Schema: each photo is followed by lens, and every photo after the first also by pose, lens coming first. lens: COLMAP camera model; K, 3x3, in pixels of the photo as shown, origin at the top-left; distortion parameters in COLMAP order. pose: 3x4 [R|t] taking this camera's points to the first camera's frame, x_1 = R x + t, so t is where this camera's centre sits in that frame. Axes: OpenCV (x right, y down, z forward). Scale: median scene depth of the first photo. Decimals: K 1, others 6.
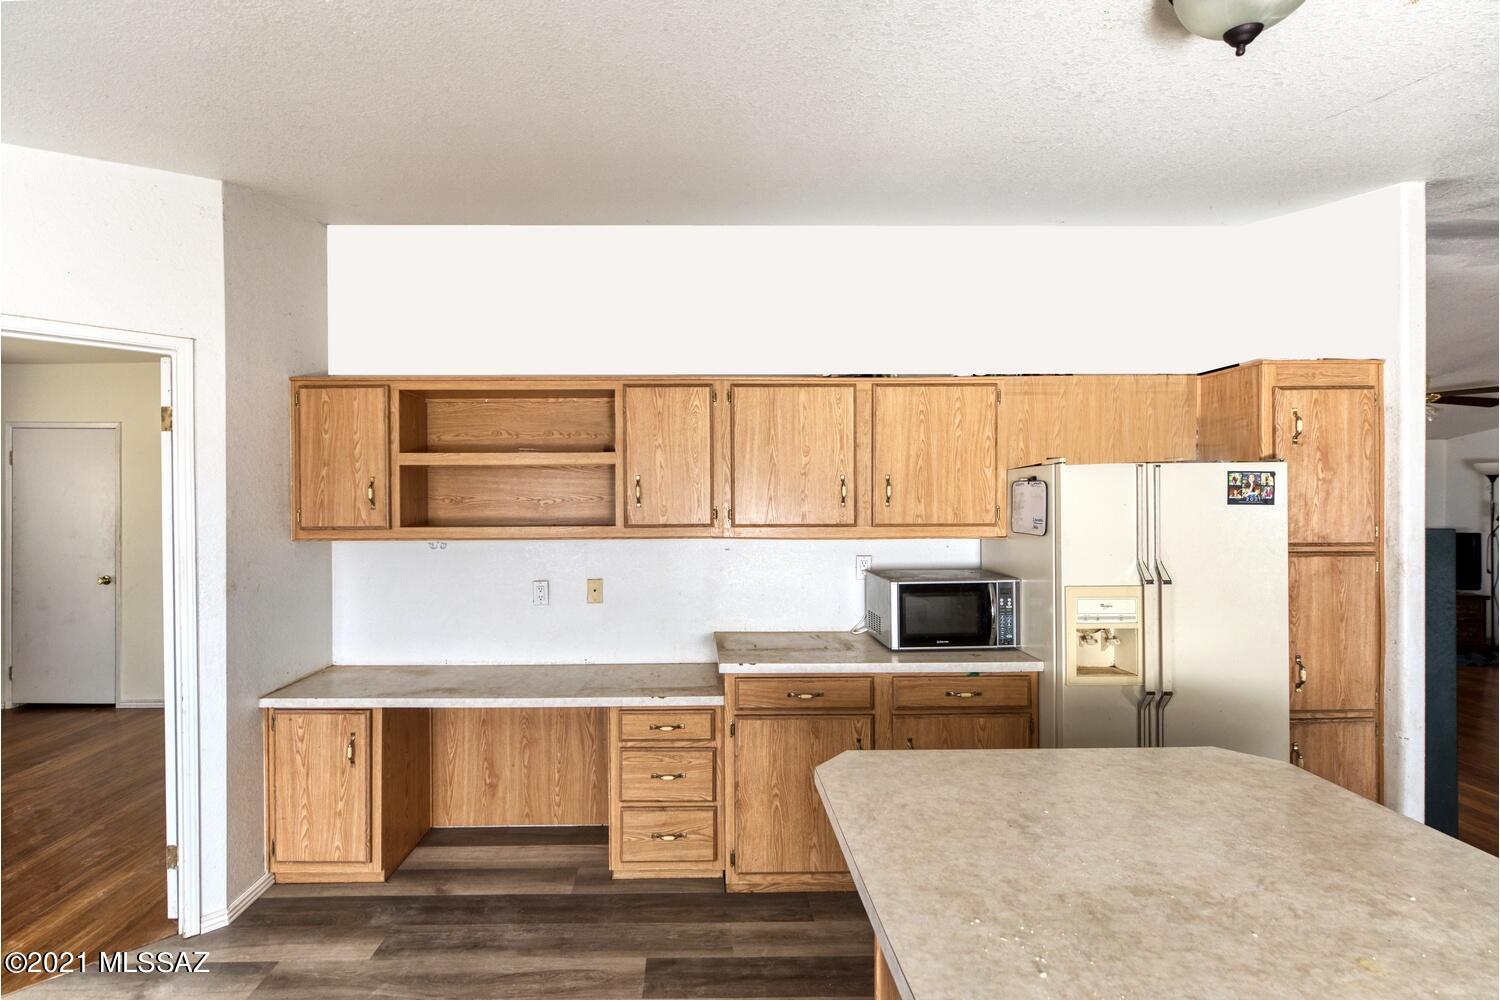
lens RADIAL K [[678.0, 0, 688.0], [0, 678.0, 498.9], [0, 0, 1]] dist [0.004212, 0.000011]
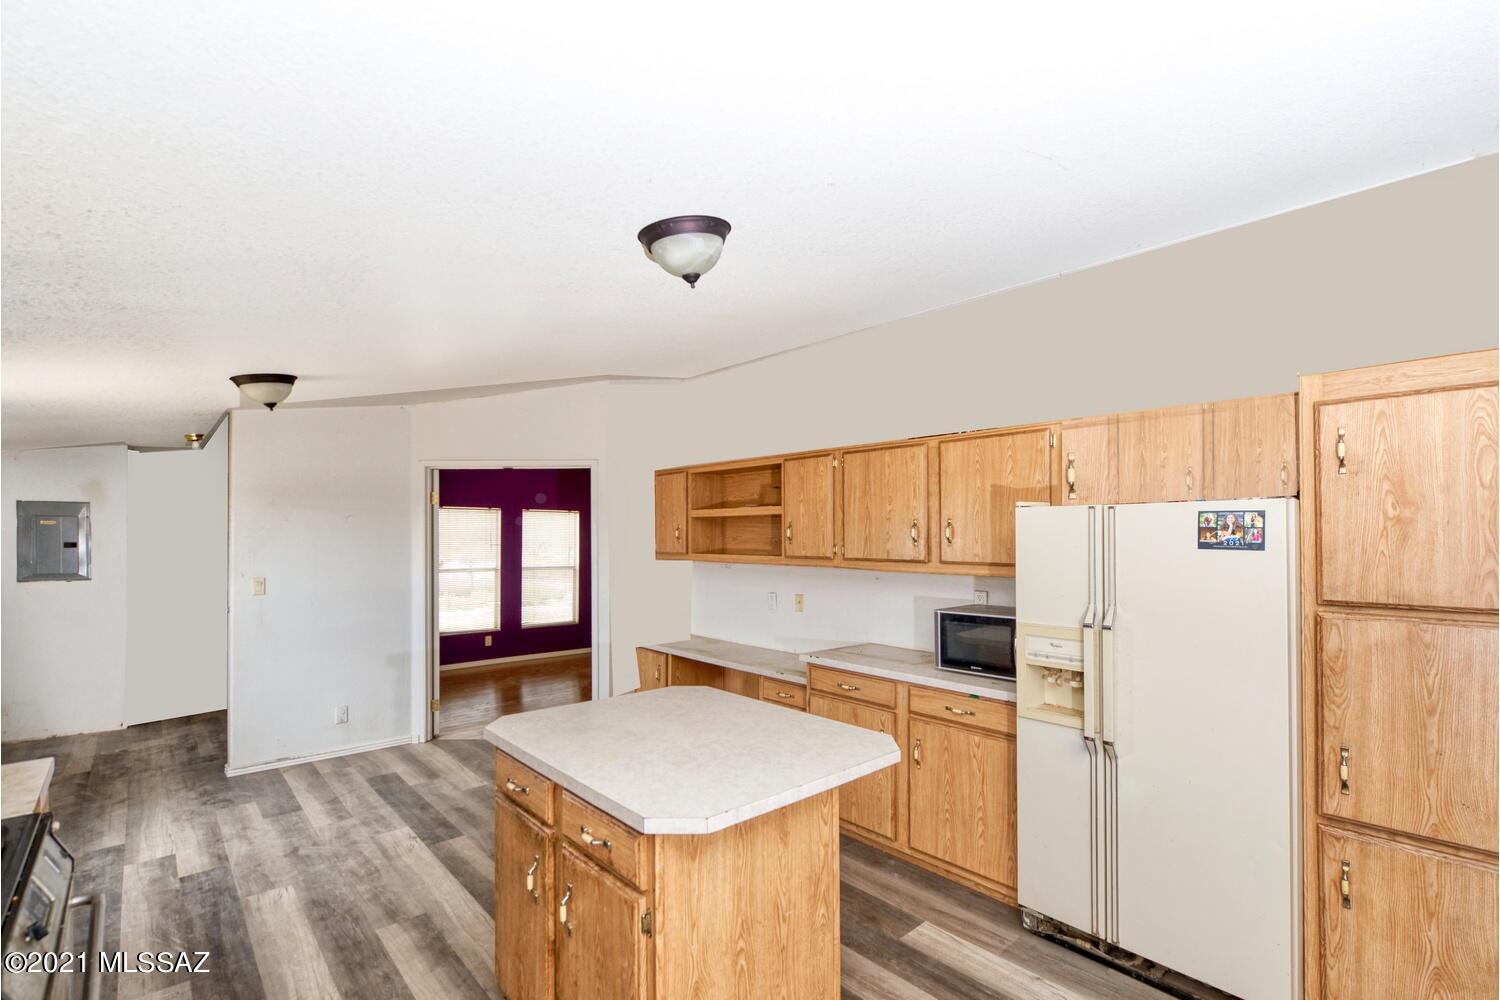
lens RADIAL K [[629.6, 0, 708.5], [0, 629.6, 531.4], [0, 0, 1]] dist [-0.000013, -0.000147]
pose [[0.656192, -0.000318, -0.754594, 0.865905], [-0.006796, 0.999957, -0.006330, -0.004341], [0.754564, 0.009282, 0.656161, -0.014293]]
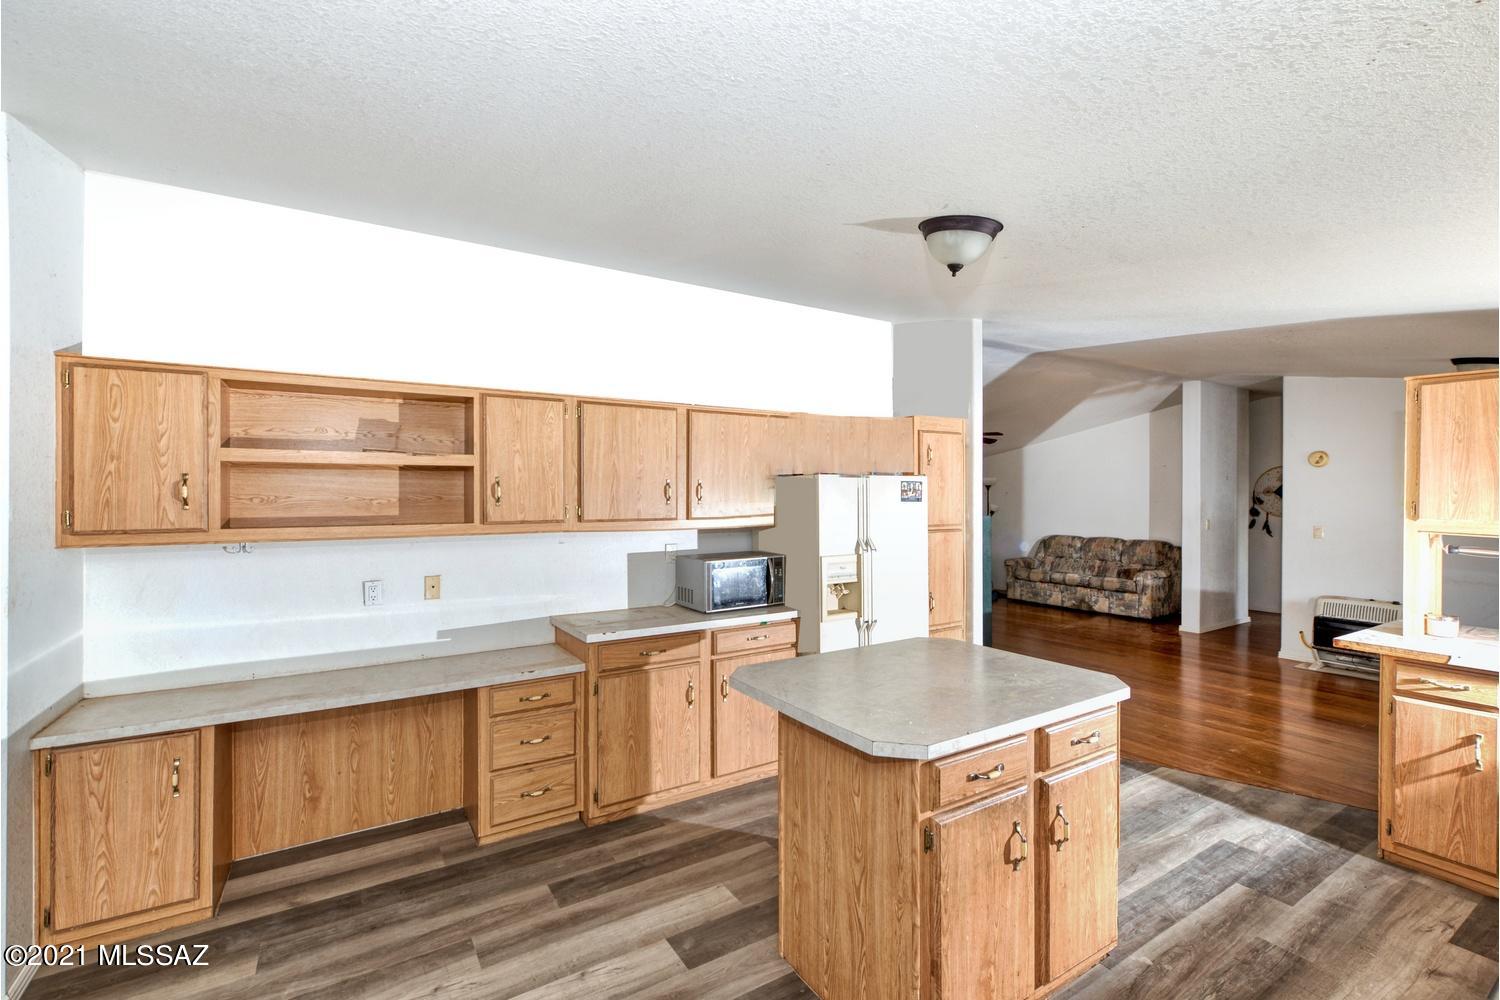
lens RADIAL K [[677.8, 0, 750.0], [0, 677.8, 500.0], [0, 0, 1]] dist [0.002087, 0.000091]
pose [[0.849274, 0.000048, 0.527953, -0.322837], [0.002890, 0.999985, -0.004740, 0.009885], [-0.527945, 0.005552, 0.849260, -0.163143]]
